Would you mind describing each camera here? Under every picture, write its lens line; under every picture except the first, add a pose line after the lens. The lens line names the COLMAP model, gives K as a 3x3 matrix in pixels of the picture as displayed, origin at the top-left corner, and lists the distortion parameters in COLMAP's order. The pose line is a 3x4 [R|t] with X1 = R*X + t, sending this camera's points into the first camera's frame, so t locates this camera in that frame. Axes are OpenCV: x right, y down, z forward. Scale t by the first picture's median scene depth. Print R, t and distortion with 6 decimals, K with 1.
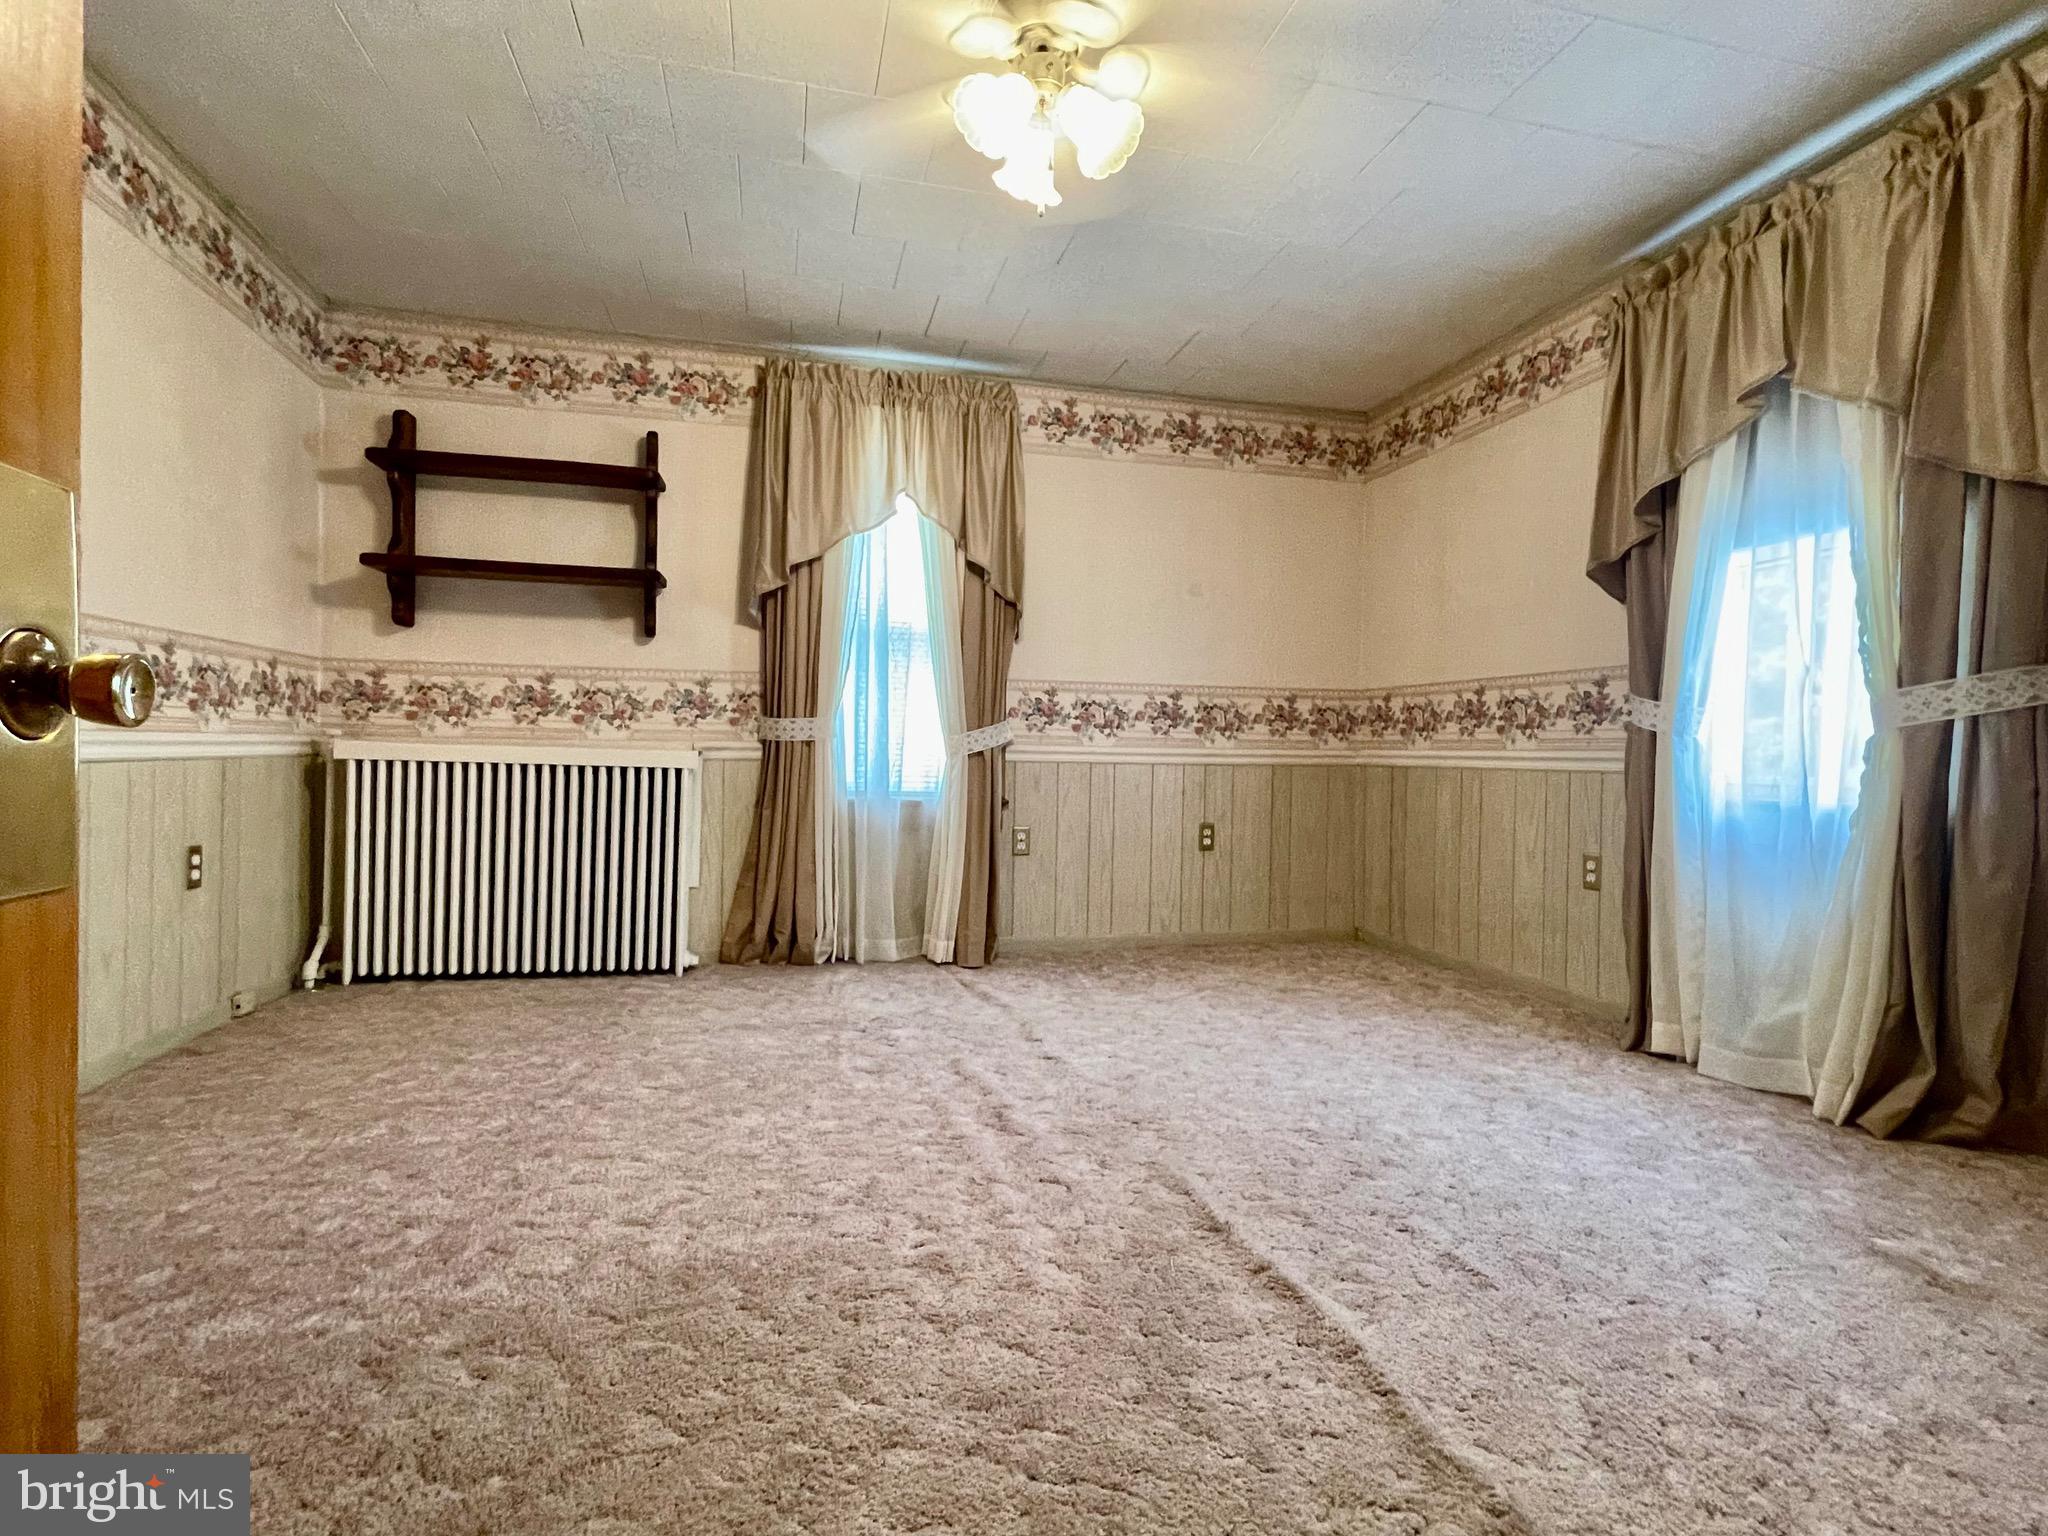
lens RADIAL K [[970.7, 0, 1028.2], [0, 970.7, 762.0], [0, 0, 1]] dist [0.000059, 0.000132]
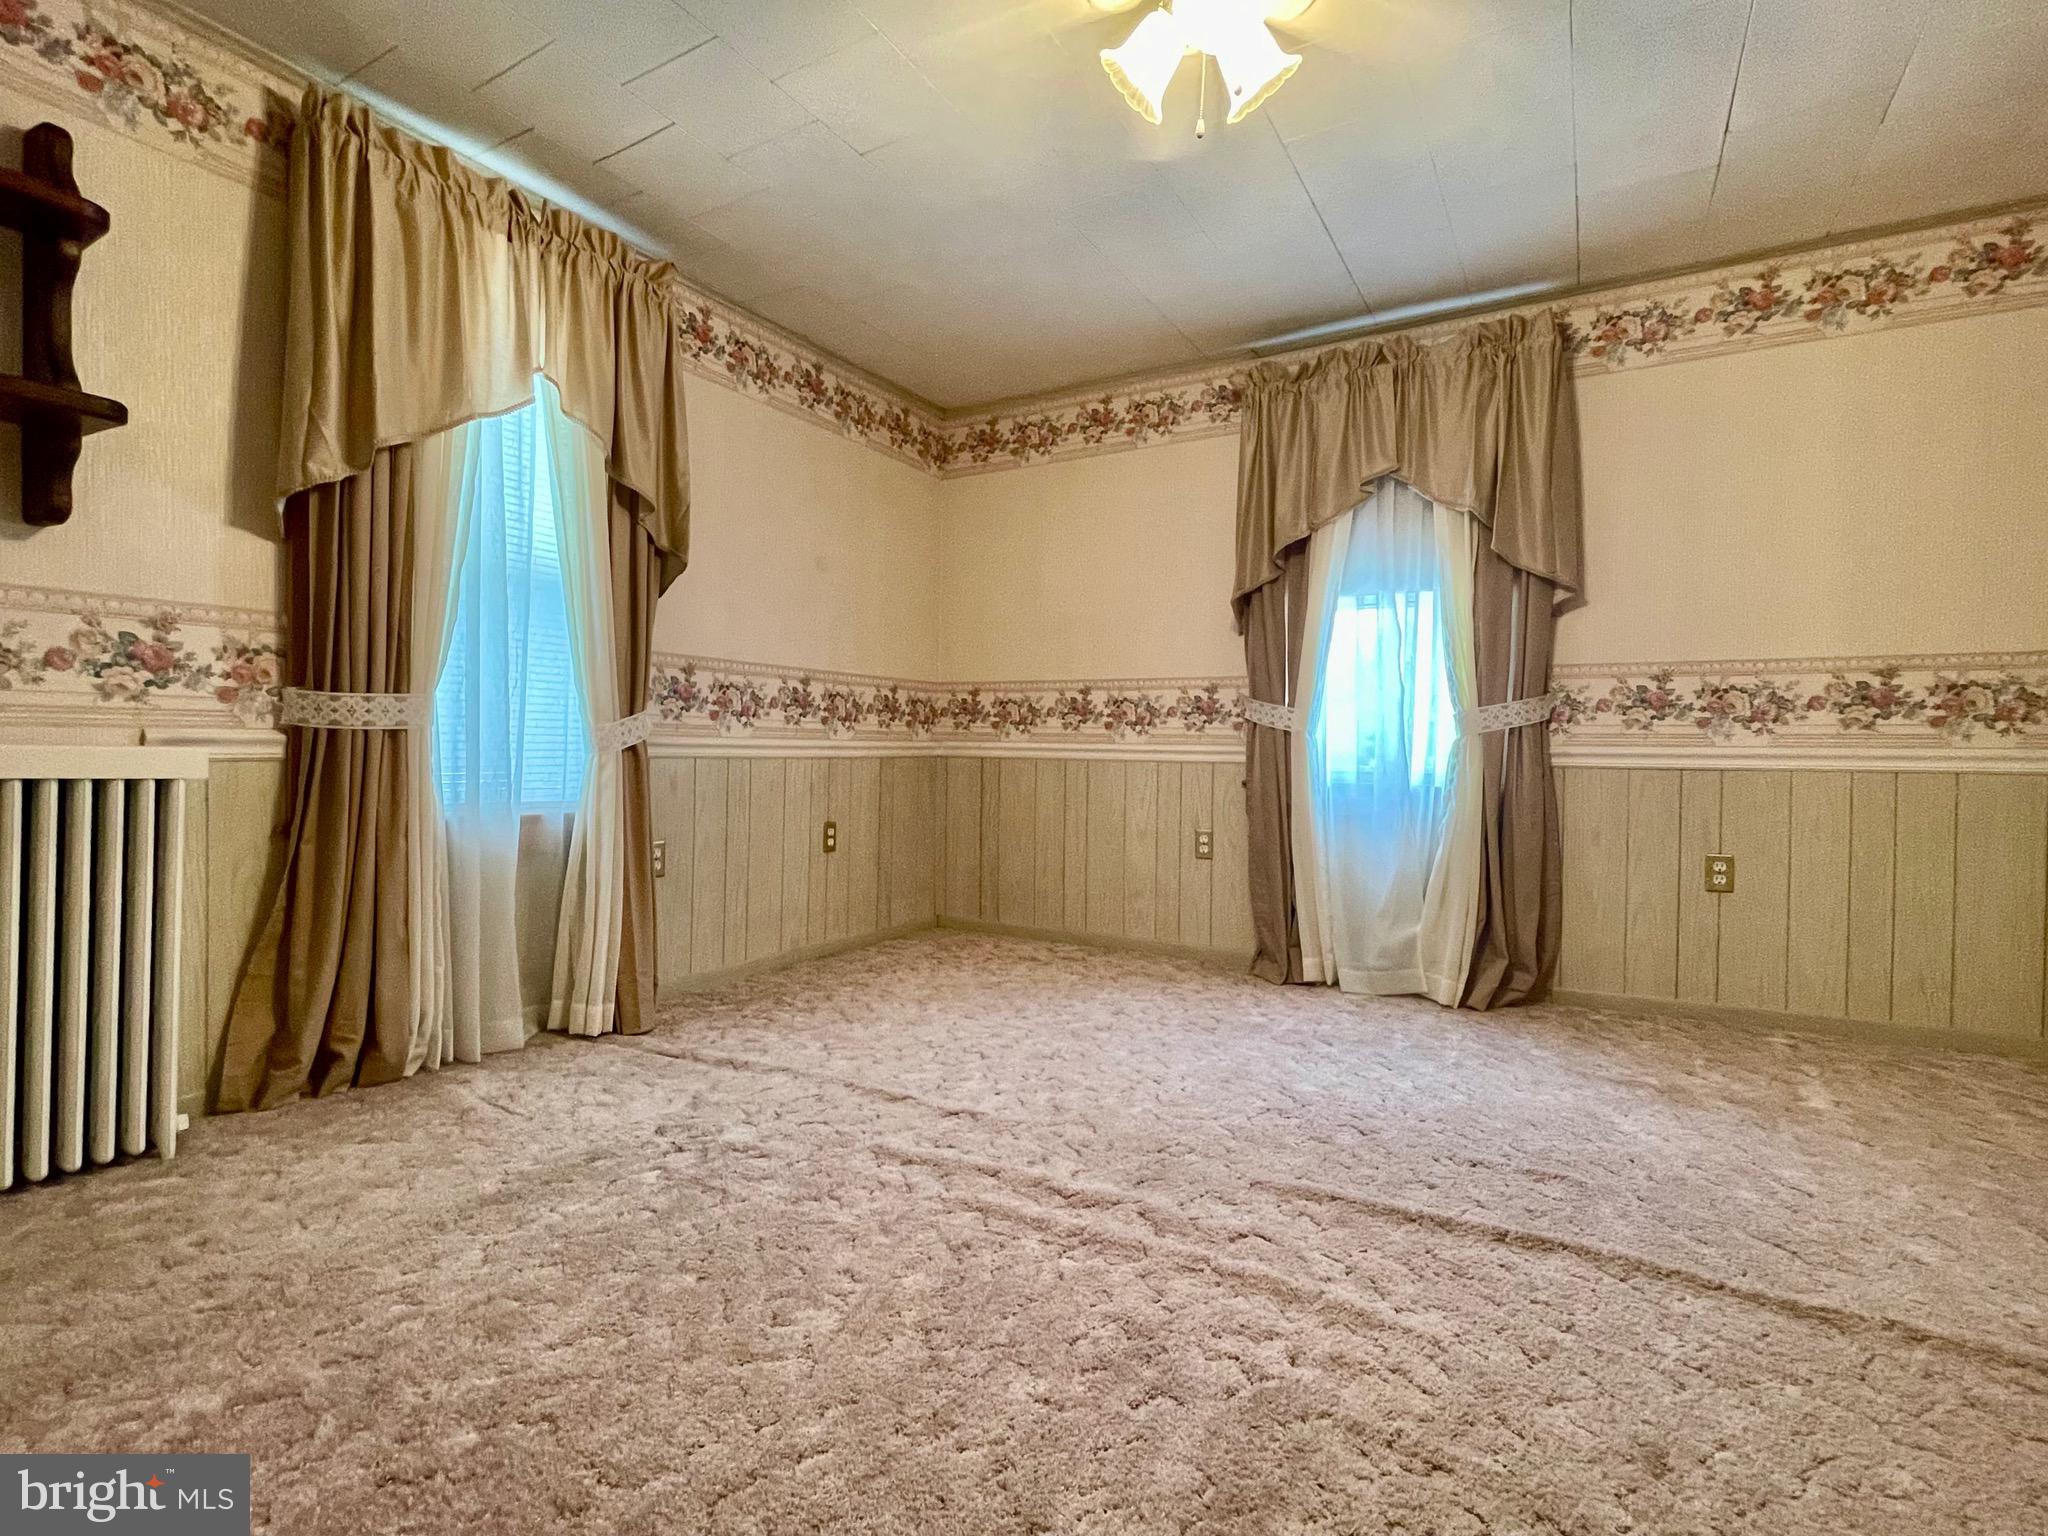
lens RADIAL K [[970.7, 0, 1022.9], [0, 970.7, 760.1], [0, 0, 1]] dist [0.000059, 0.000132]
pose [[0.709218, -0.012449, 0.704880, -0.422971], [0.001772, 0.999872, 0.015875, -0.012024], [-0.704987, -0.010010, 0.709149, 0.291020]]
